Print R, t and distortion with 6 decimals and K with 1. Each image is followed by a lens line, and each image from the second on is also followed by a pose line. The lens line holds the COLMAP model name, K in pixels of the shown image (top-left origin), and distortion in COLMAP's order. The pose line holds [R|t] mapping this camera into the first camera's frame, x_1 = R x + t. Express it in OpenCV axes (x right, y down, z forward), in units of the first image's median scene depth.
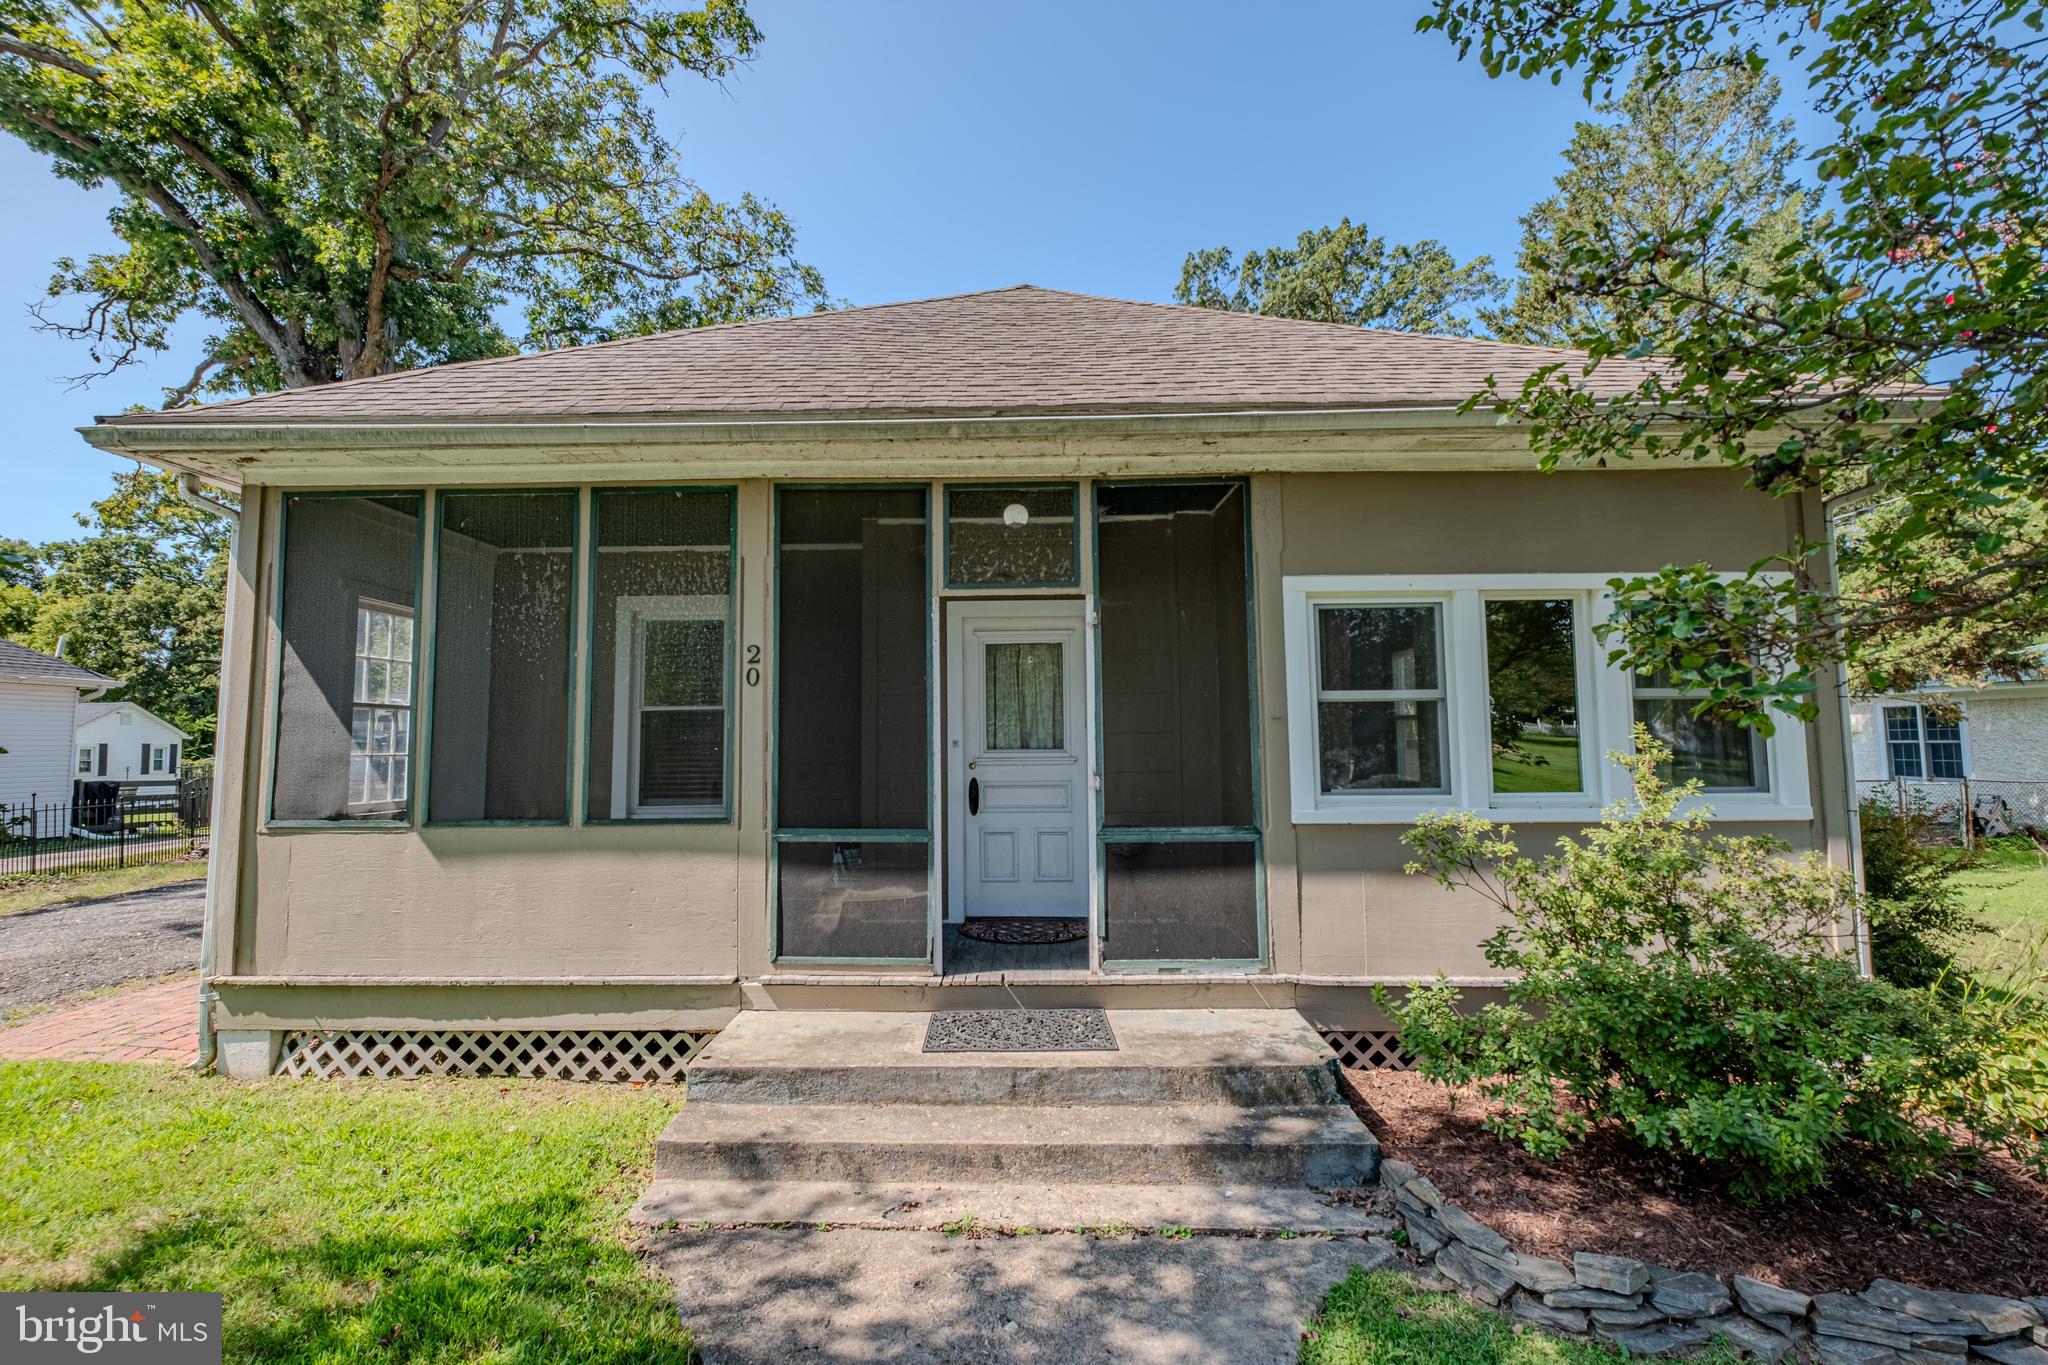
lens RADIAL K [[889.6, 0, 1033.5], [0, 889.6, 661.9], [0, 0, 1]] dist [-0.006977, -0.001155]
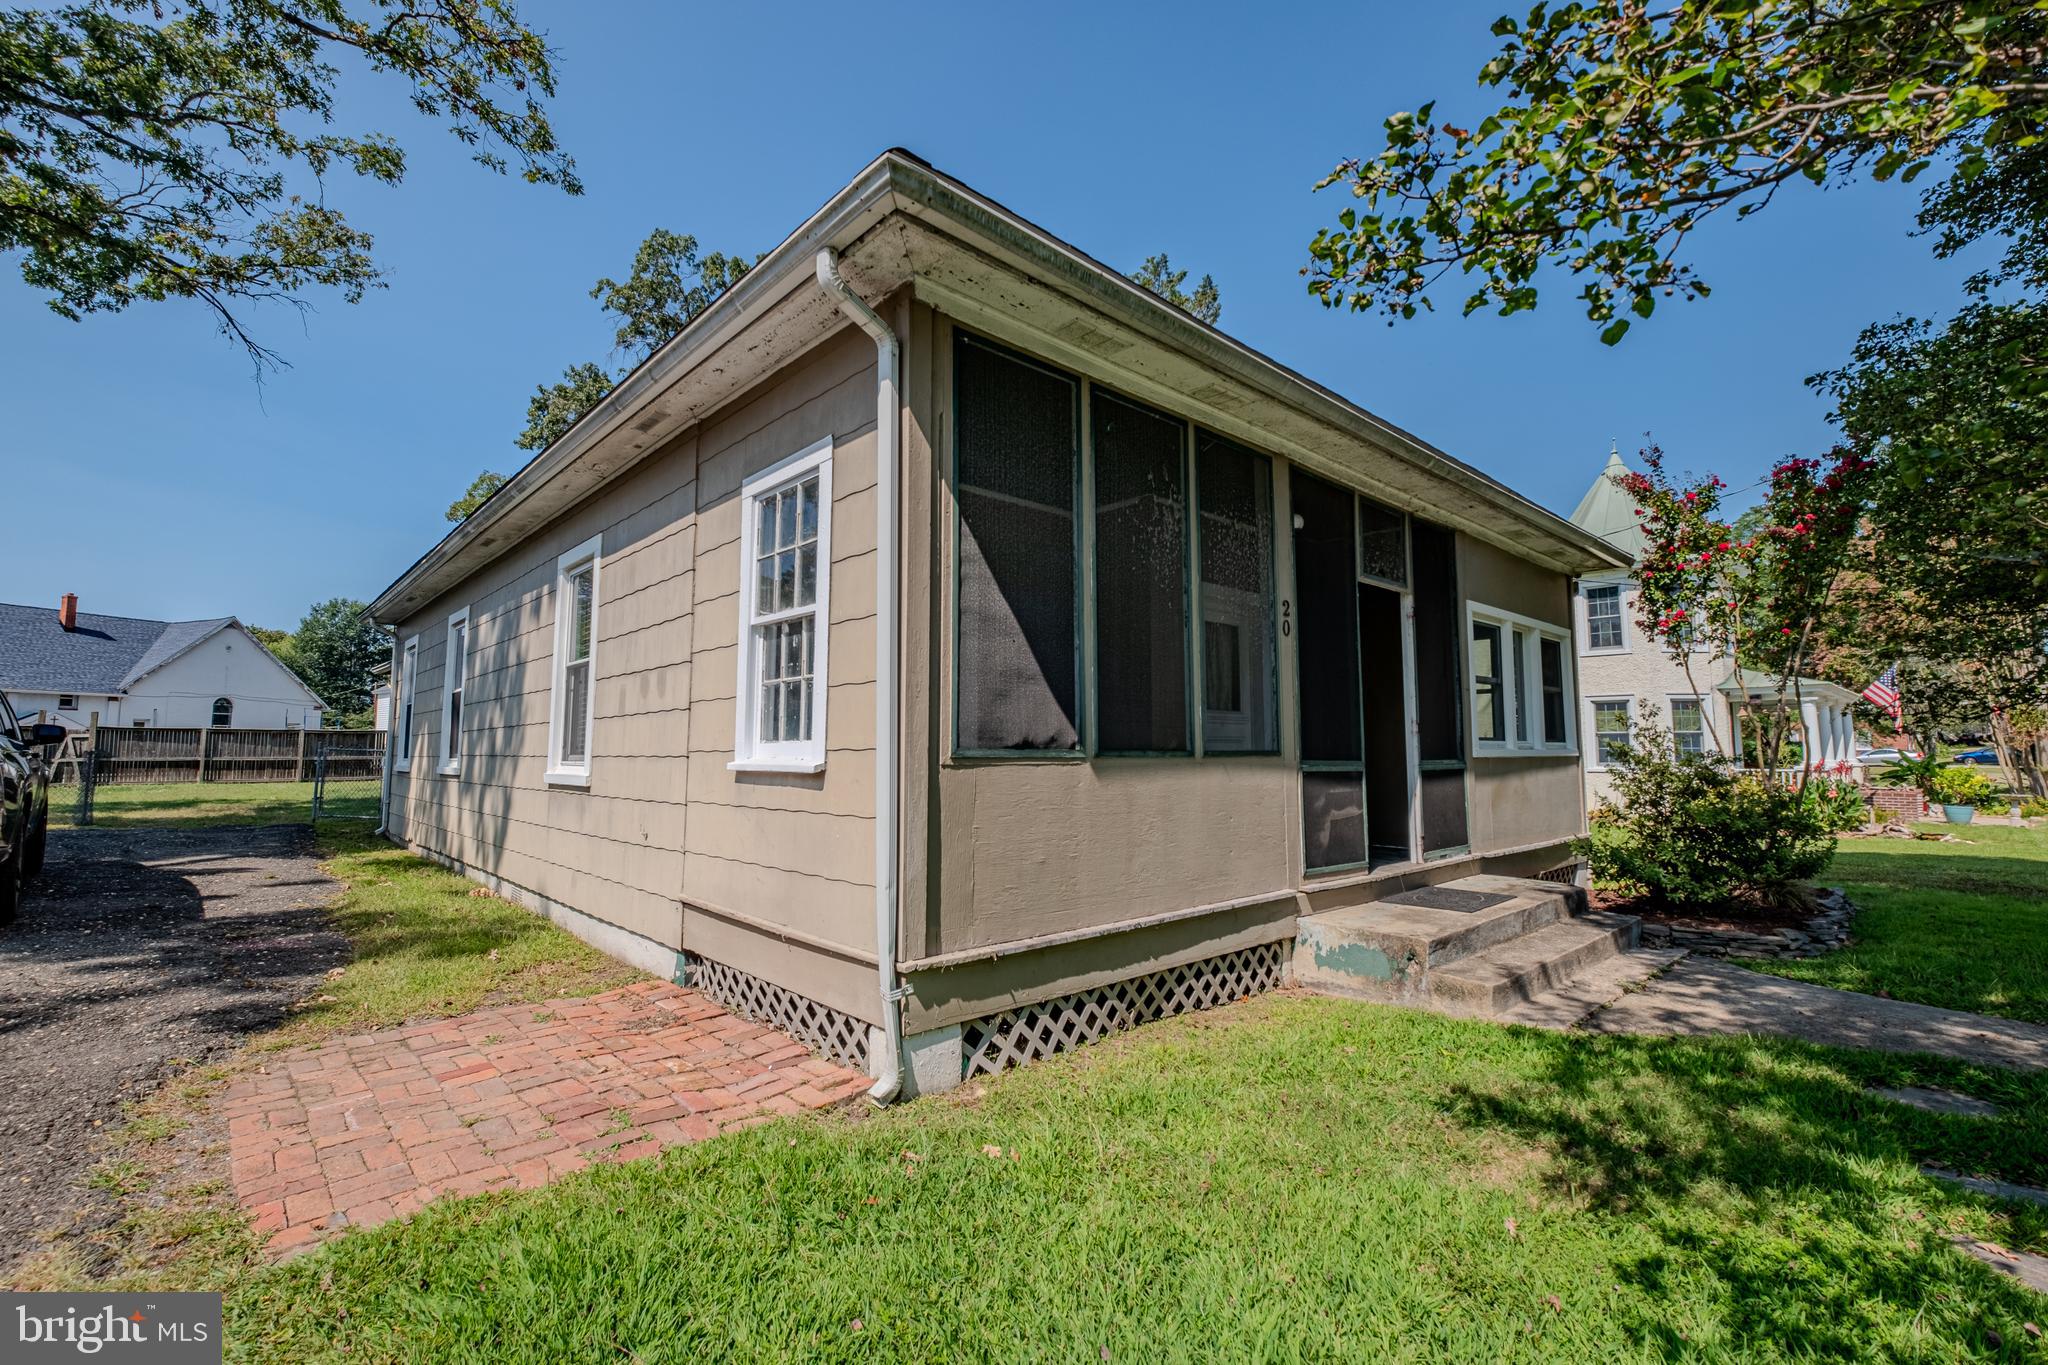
lens RADIAL K [[889.6, 0, 1039.0], [0, 889.6, 686.9], [0, 0, 1]] dist [-0.006977, -0.001155]
pose [[0.723546, 0.059650, 0.687694, -1.360505], [-0.060173, 0.997917, -0.023248, 0.142113], [-0.687648, -0.024559, 0.725628, 0.404434]]
